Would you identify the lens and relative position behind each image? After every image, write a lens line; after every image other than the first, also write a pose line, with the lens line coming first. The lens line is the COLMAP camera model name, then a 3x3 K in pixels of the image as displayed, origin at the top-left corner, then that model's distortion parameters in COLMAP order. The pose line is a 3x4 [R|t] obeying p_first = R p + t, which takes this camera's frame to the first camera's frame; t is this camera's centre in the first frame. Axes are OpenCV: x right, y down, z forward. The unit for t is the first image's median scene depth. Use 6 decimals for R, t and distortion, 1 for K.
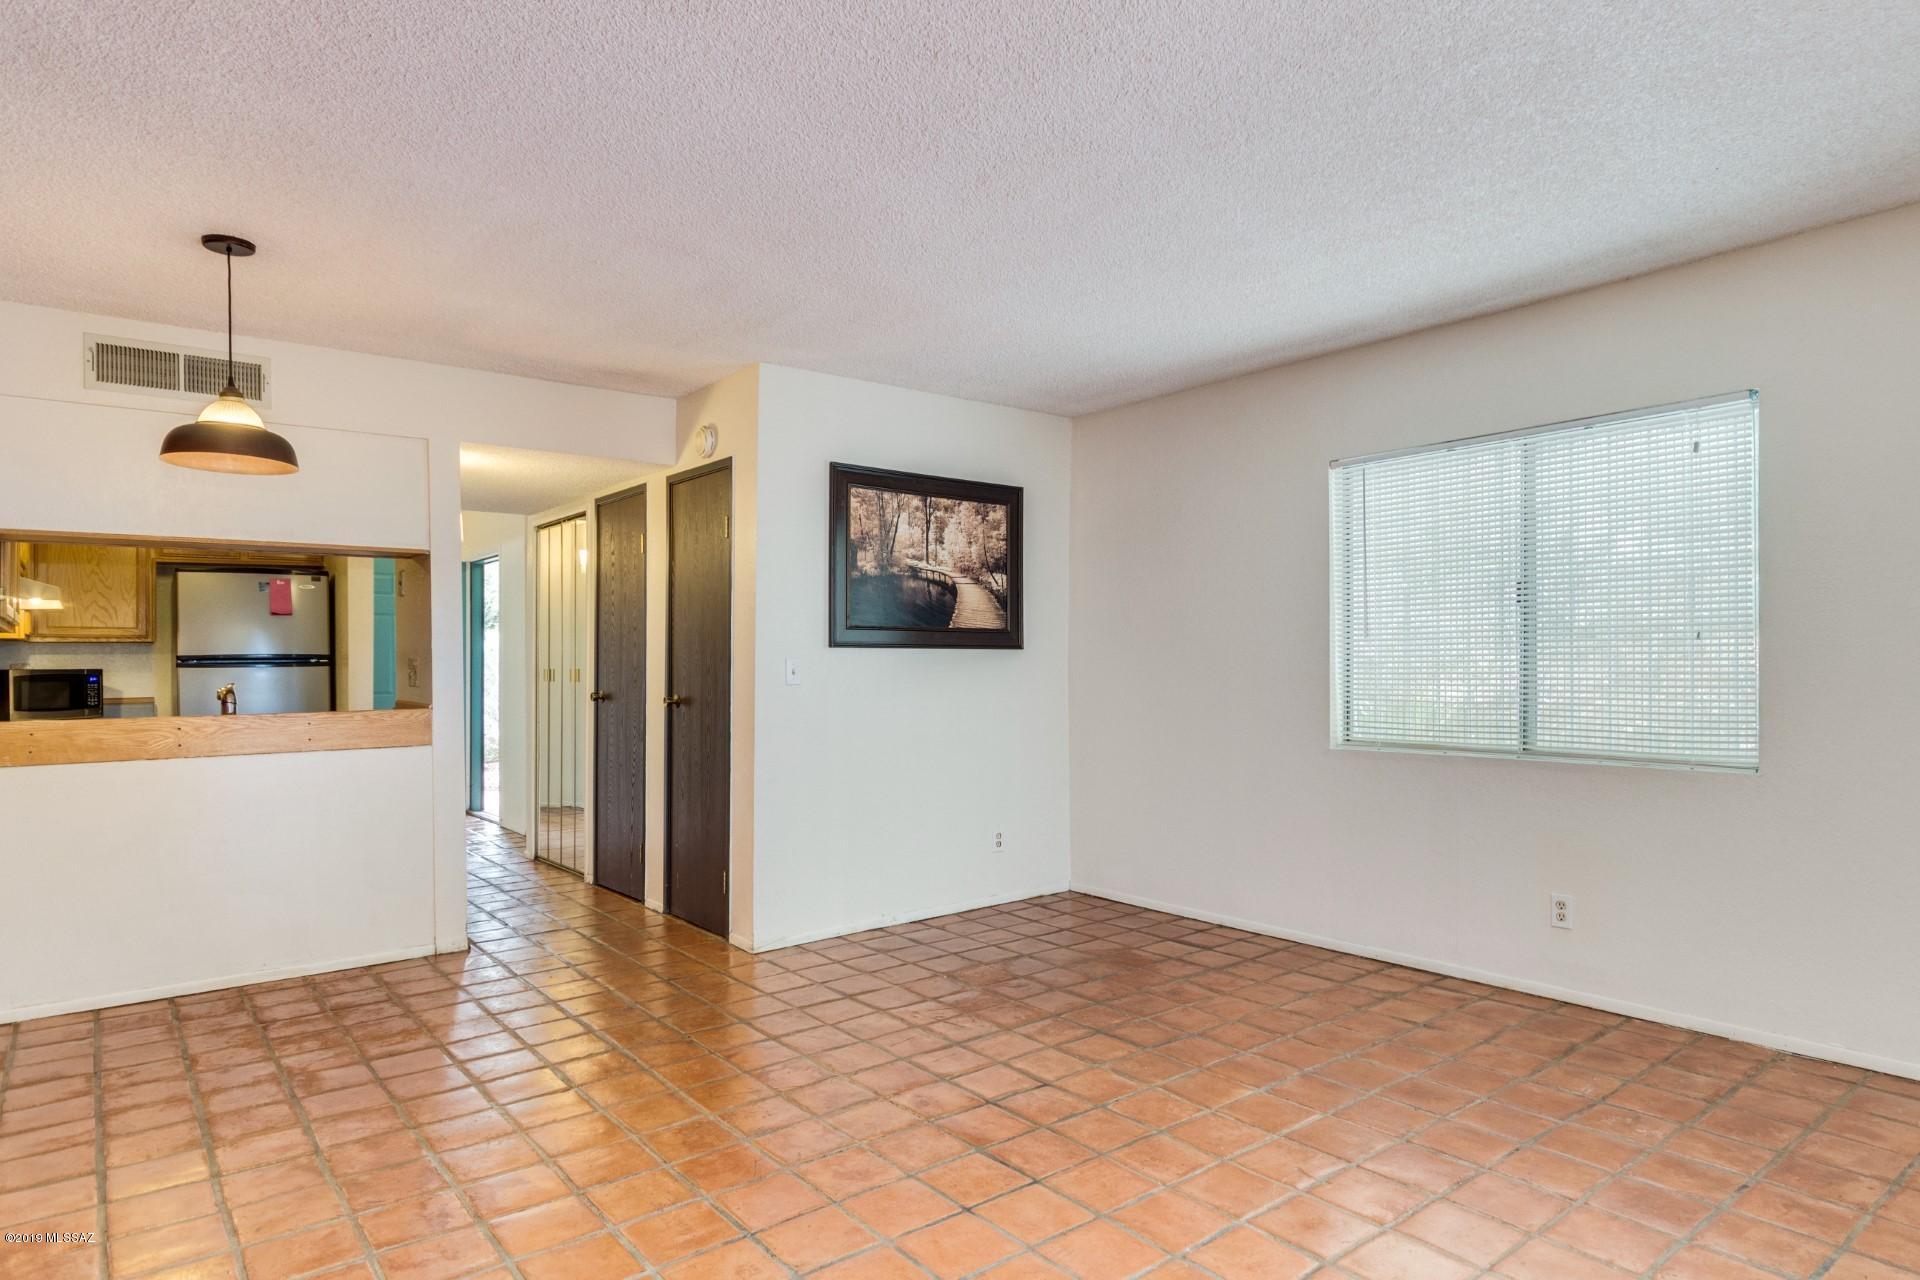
lens RADIAL K [[1070.2, 0, 958.4], [0, 1070.2, 652.2], [0, 0, 1]] dist [-0.001466, -0.000735]
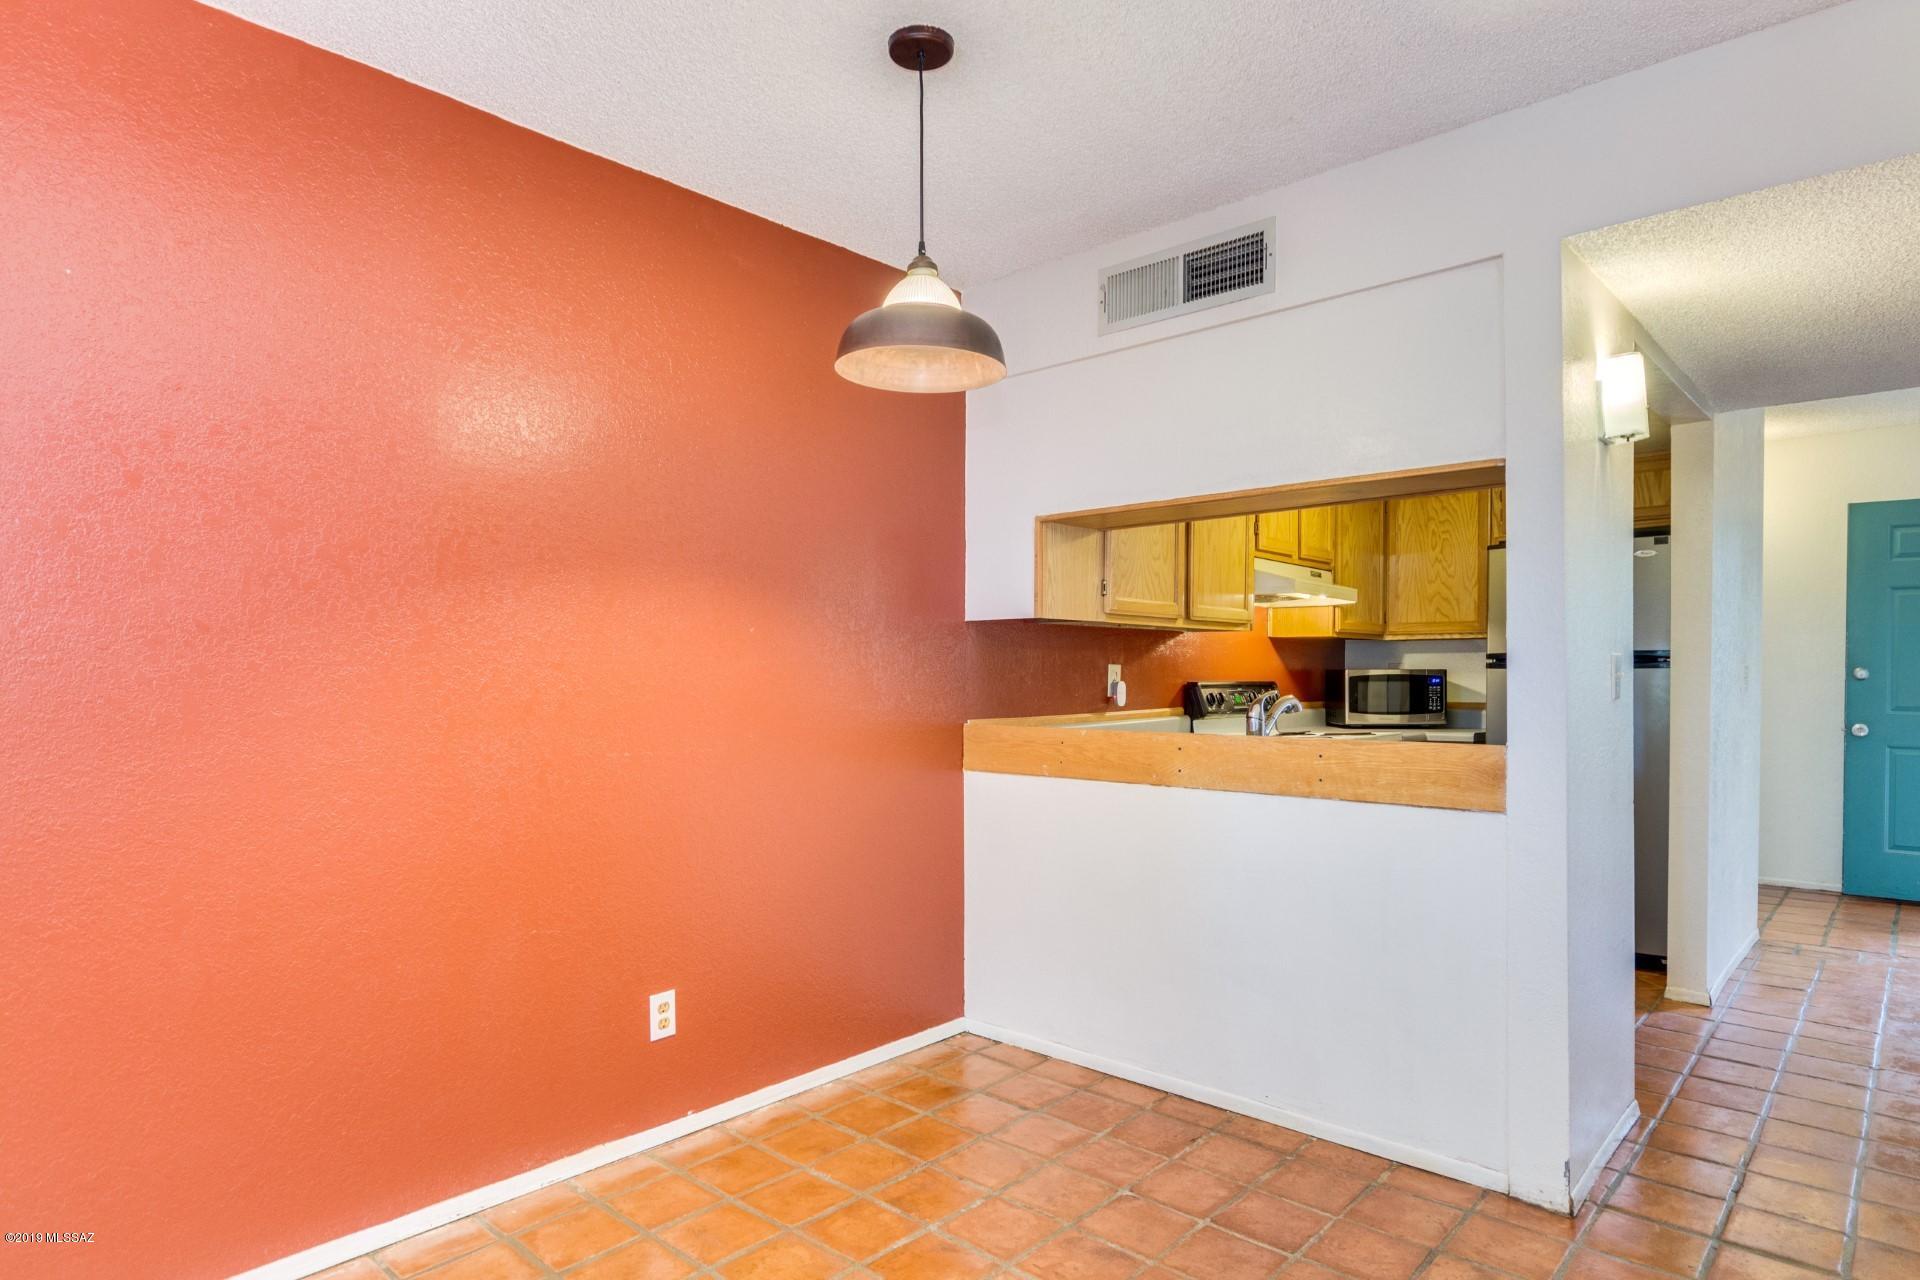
lens RADIAL K [[1070.2, 0, 987.1], [0, 1070.2, 676.0], [0, 0, 1]] dist [-0.001466, -0.000735]
pose [[0.175518, 0.015790, -0.984350, 0.000807], [0.007168, 0.999824, 0.017316, 0.004853], [0.984450, -0.010095, 0.175374, 0.644717]]
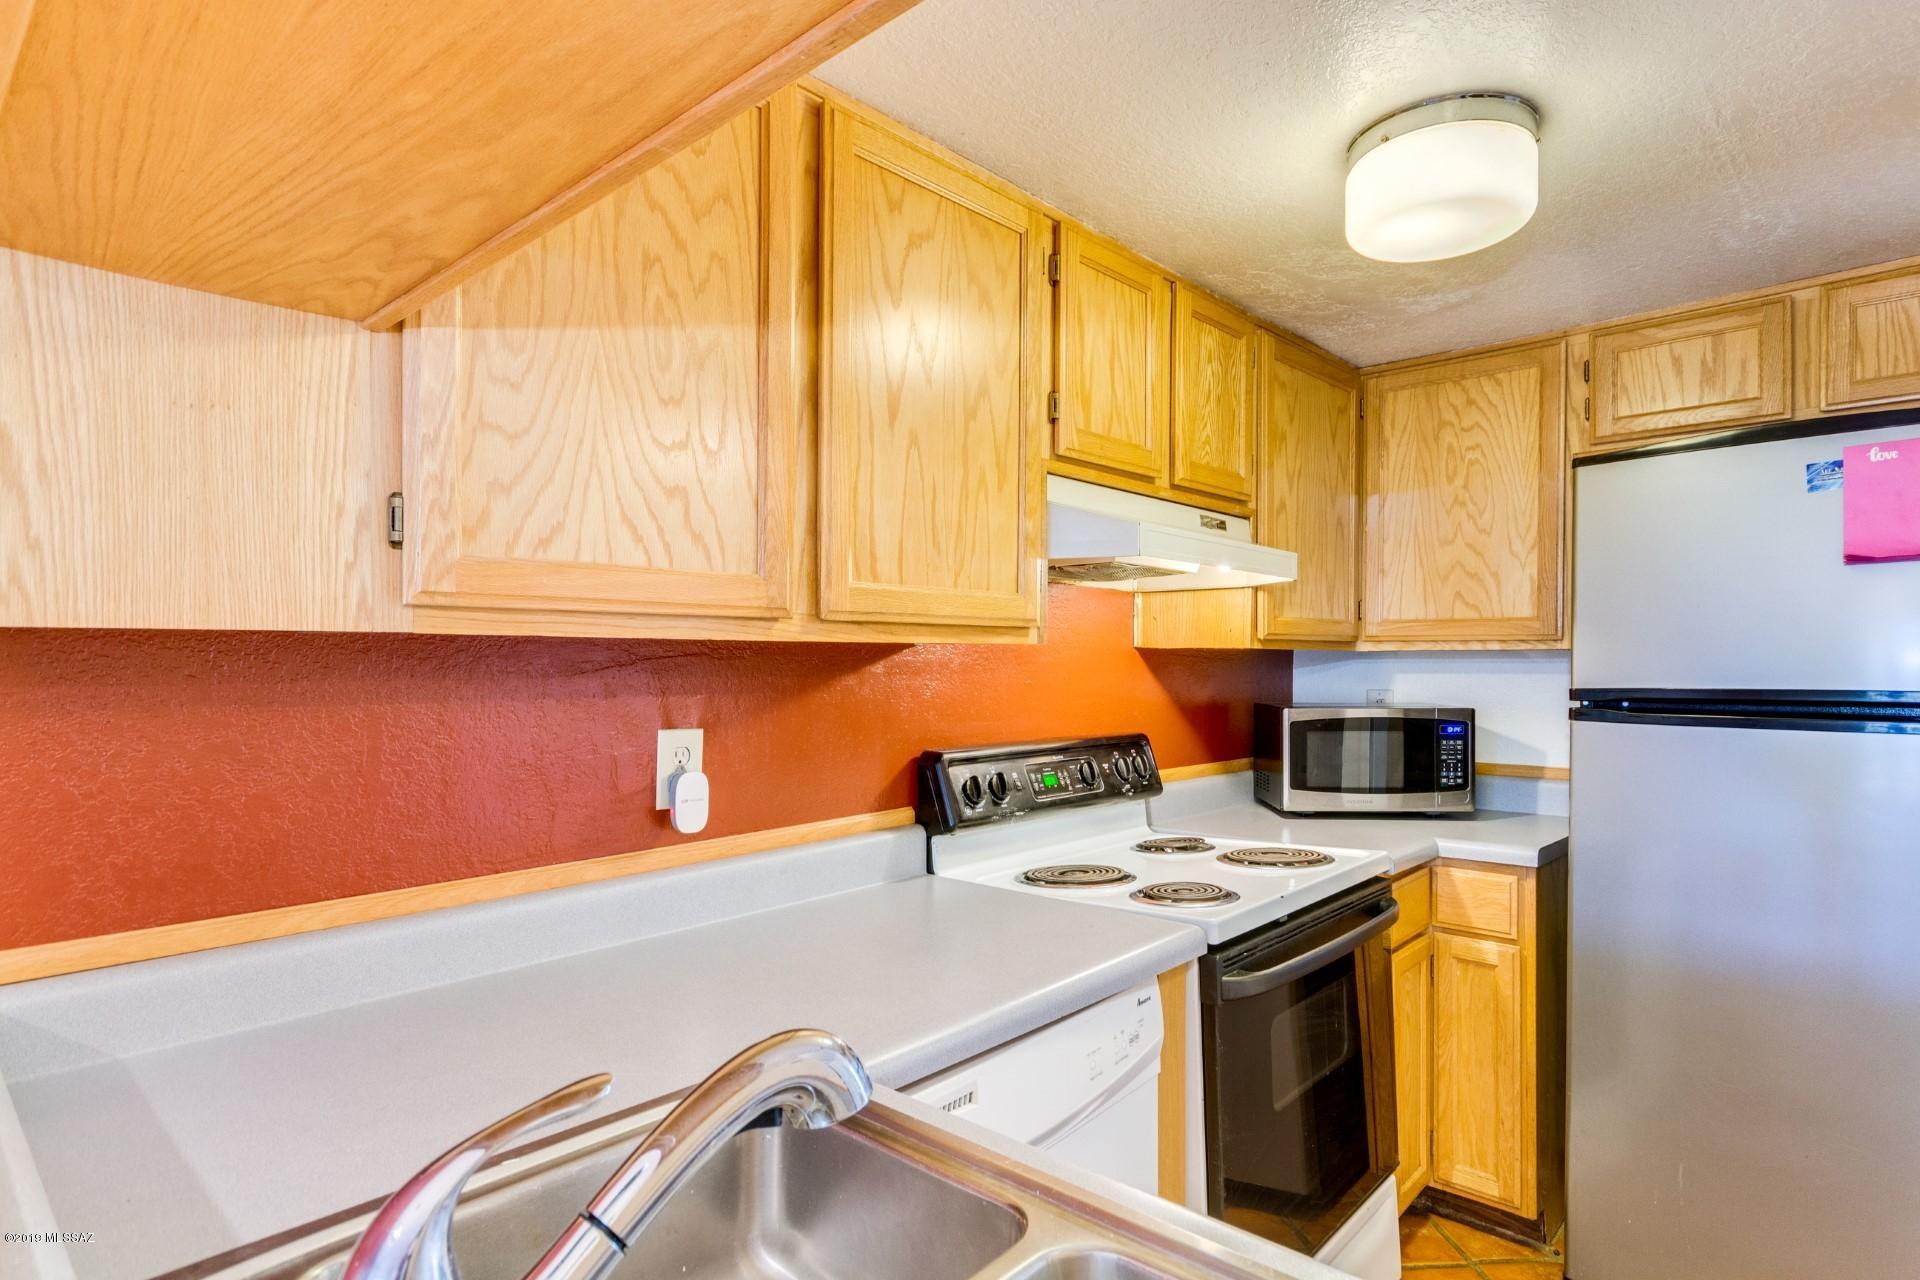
lens RADIAL K [[1027.7, 0, 987.1], [0, 1027.7, 665.9], [0, 0, 1]] dist [0.000783, -0.001887]
pose [[0.170463, 0.020817, -0.985144, -0.541233], [0.007786, 0.999717, 0.022472, -0.019111], [0.985333, -0.011501, 0.170252, 0.975383]]
